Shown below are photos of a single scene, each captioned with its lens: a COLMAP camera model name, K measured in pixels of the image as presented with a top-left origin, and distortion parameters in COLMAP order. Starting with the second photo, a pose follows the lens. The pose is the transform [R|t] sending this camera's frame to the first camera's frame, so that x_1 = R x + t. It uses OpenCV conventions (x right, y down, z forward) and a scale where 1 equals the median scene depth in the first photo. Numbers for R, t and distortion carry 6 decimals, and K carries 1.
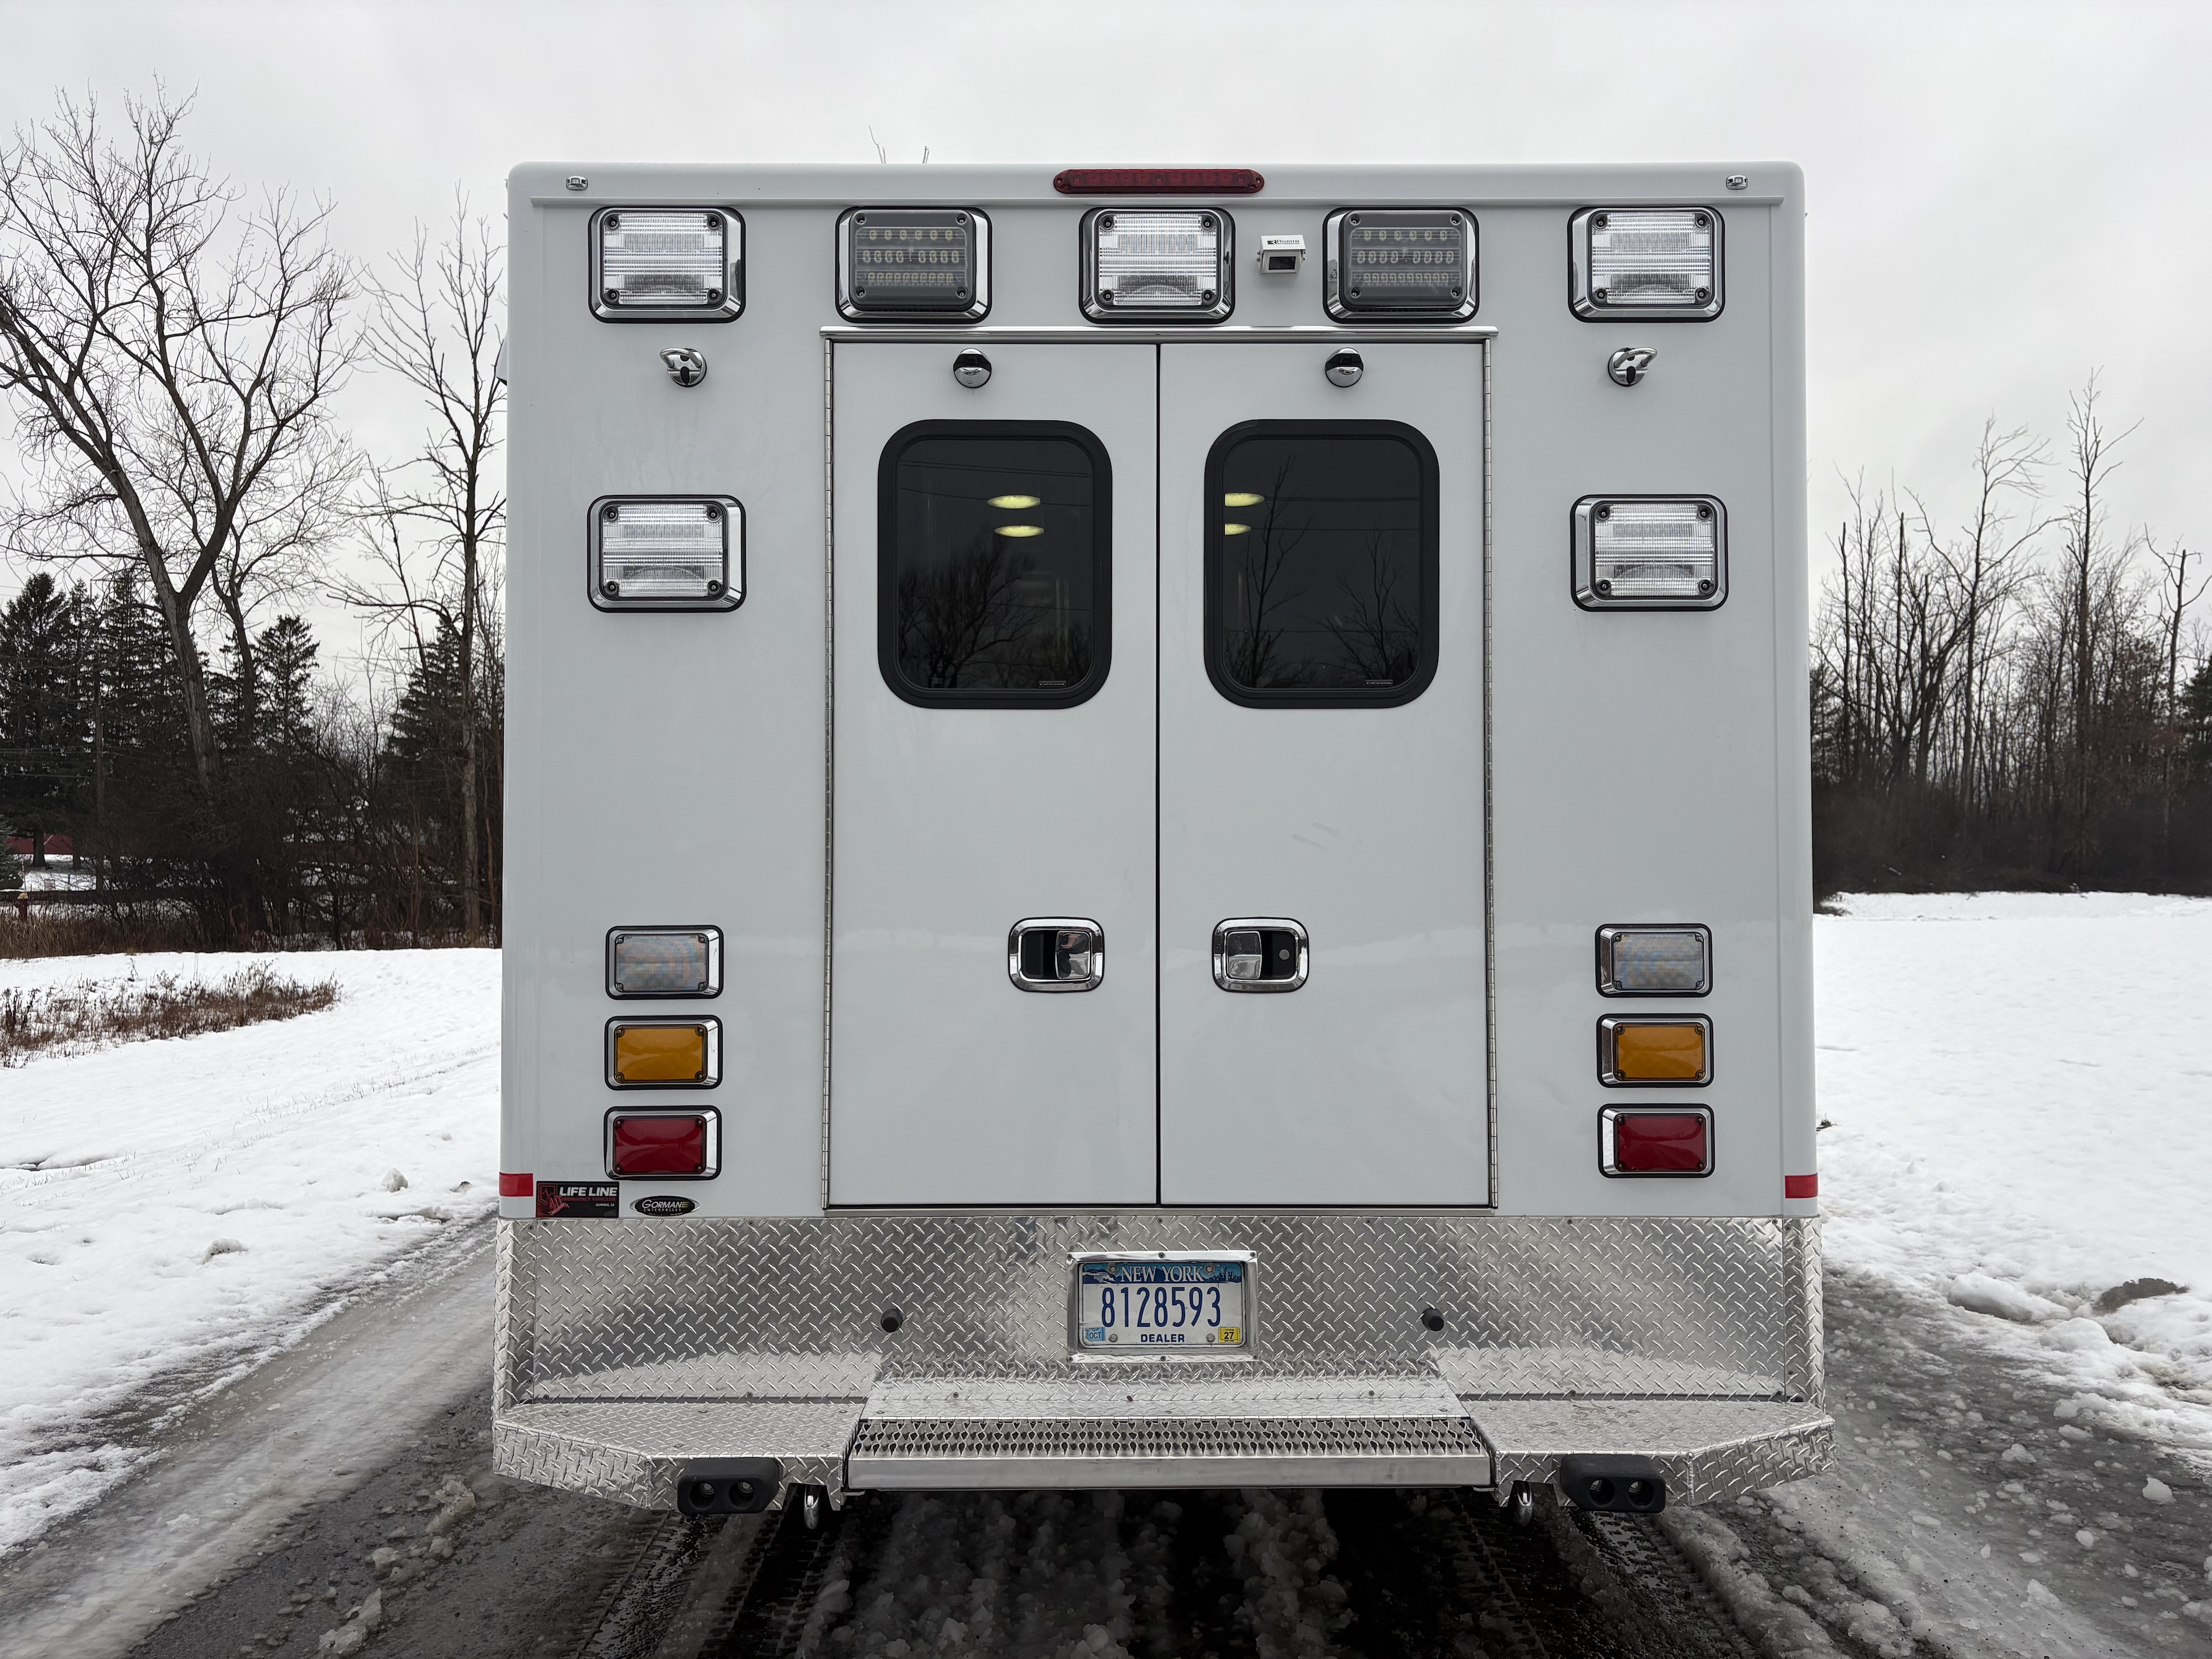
lens RADIAL K [[1662.0, 0, 1099.9], [0, 1662.0, 827.5], [0, 0, 1]] dist [0.068939, -0.075863]
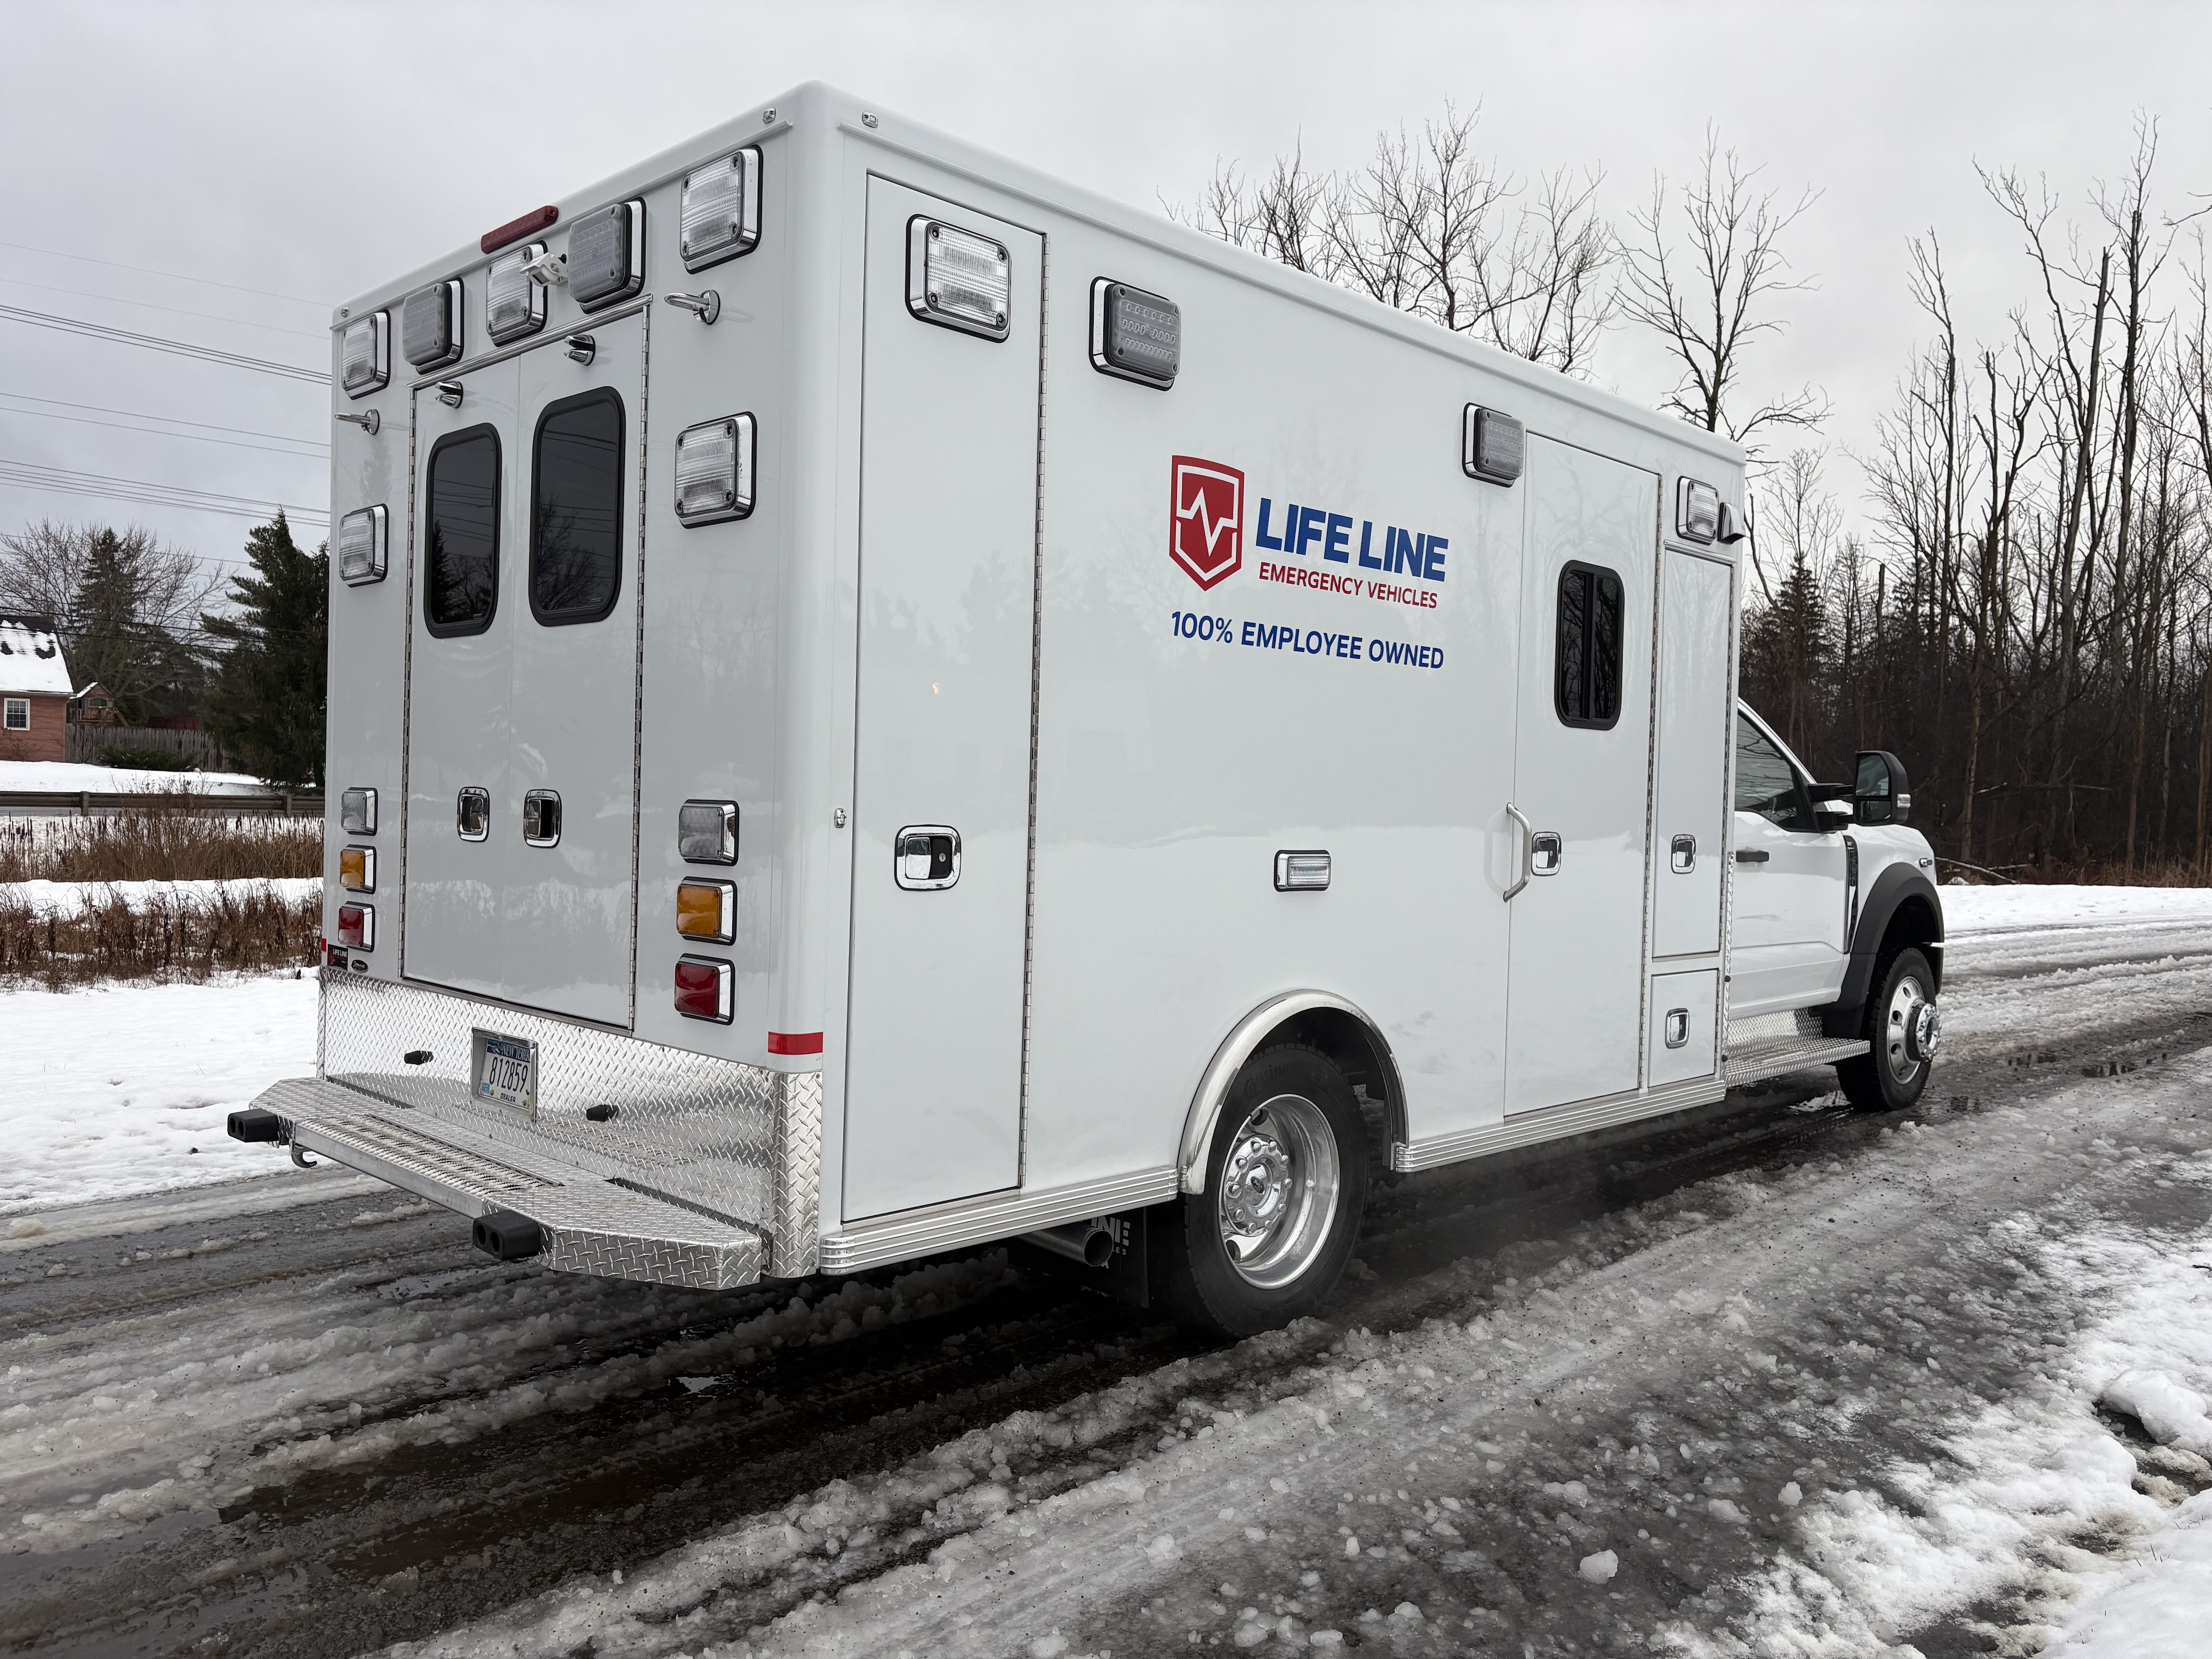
lens RADIAL K [[1680.2, 0, 1143.7], [0, 1680.2, 827.1], [0, 0, 1]] dist [0.032002, -0.001662]
pose [[0.713102, 0.033696, -0.700250, 0.748811], [-0.008705, 0.999193, 0.039217, 0.015274], [0.701006, -0.021870, 0.712820, 0.218866]]
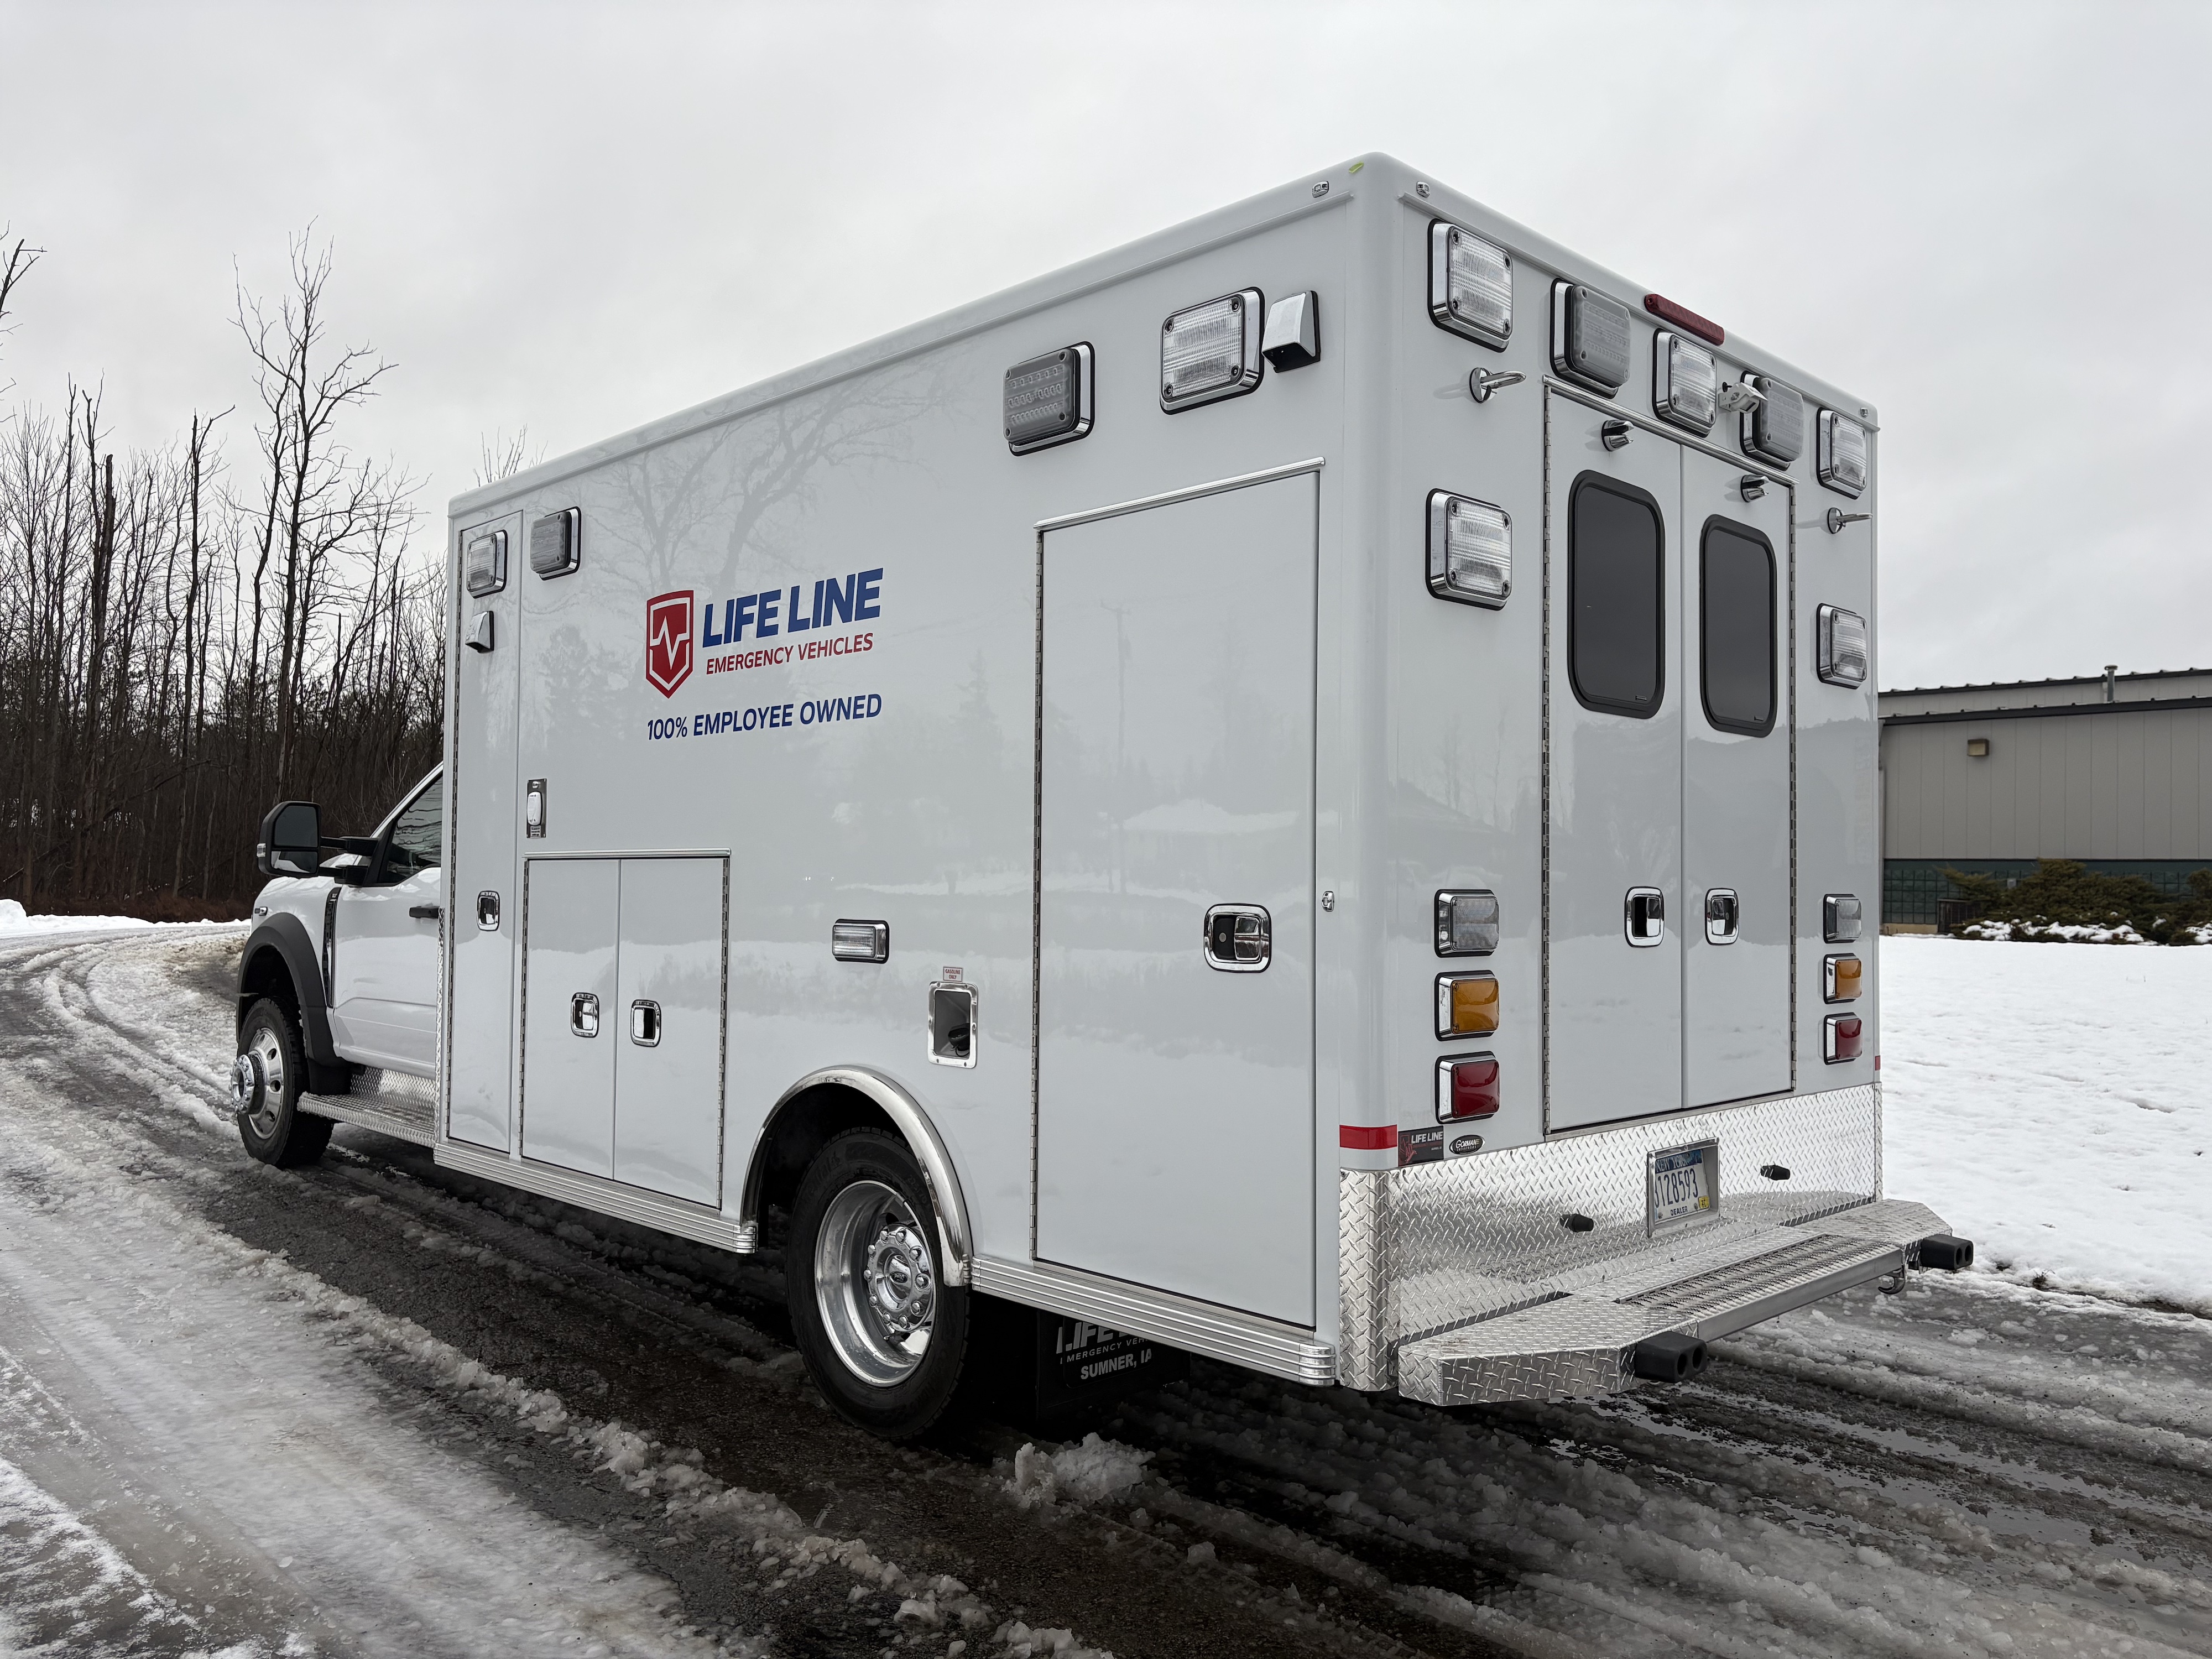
lens RADIAL K [[1662.0, 0, 1099.9], [0, 1662.0, 827.5], [0, 0, 1]] dist [0.068939, -0.075863]
pose [[-0.724300, -0.024620, -0.689045, 0.691230], [0.012436, 0.998733, -0.048757, 0.055819], [0.689373, -0.043883, -0.723077, 1.587390]]
